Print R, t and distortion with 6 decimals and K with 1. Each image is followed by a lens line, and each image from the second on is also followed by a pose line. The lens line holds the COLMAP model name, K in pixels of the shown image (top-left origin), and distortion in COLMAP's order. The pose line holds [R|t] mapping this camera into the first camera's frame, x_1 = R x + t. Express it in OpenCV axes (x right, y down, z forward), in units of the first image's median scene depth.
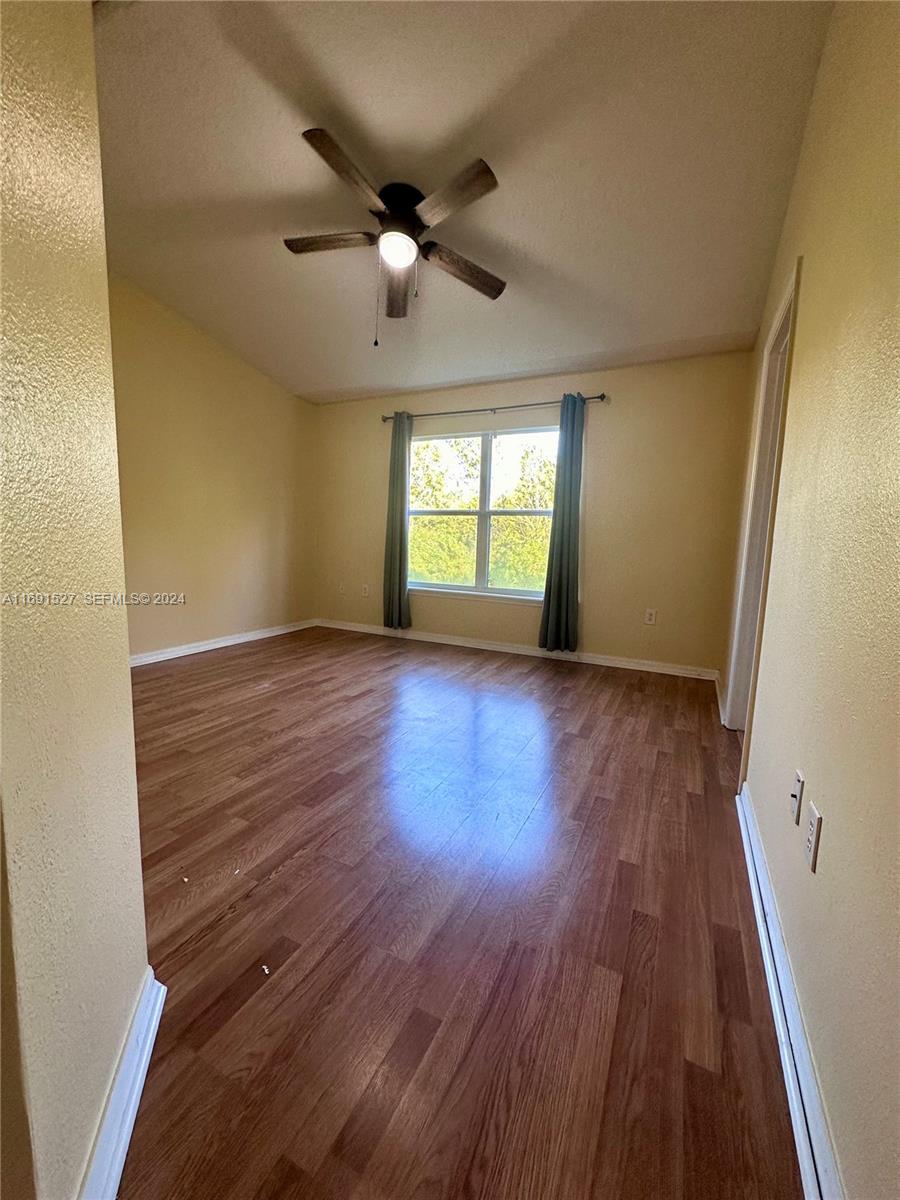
lens RADIAL K [[478.1, 0, 450.5], [0, 478.1, 601.5], [0, 0, 1]] dist [-0.003154, 0.000842]
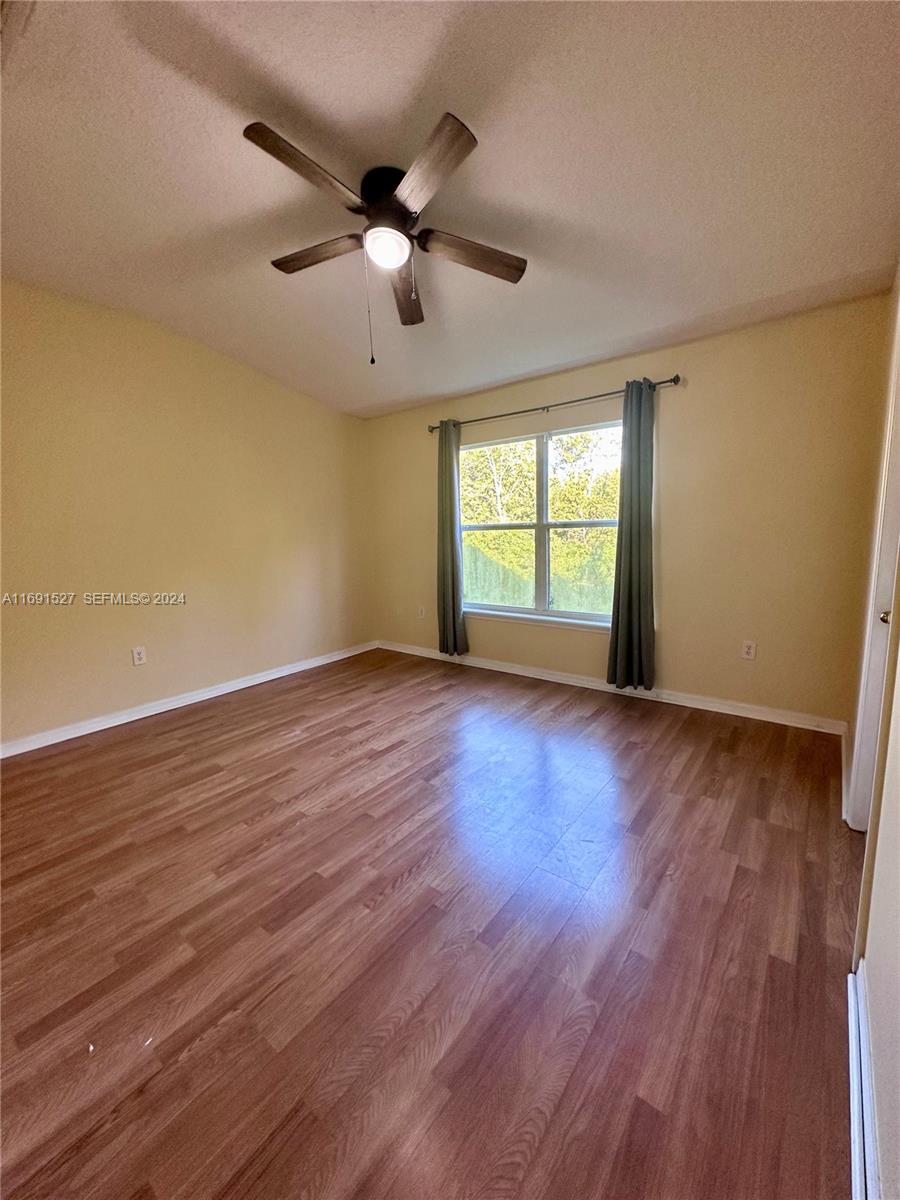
lens RADIAL K [[478.1, 0, 450.9], [0, 478.1, 601.8], [0, 0, 1]] dist [-0.003154, 0.000842]
pose [[0.976541, -0.028329, -0.213461, 0.128695], [0.033508, 0.999224, 0.020683, -0.097950], [0.212710, -0.027350, 0.976733, 0.144119]]
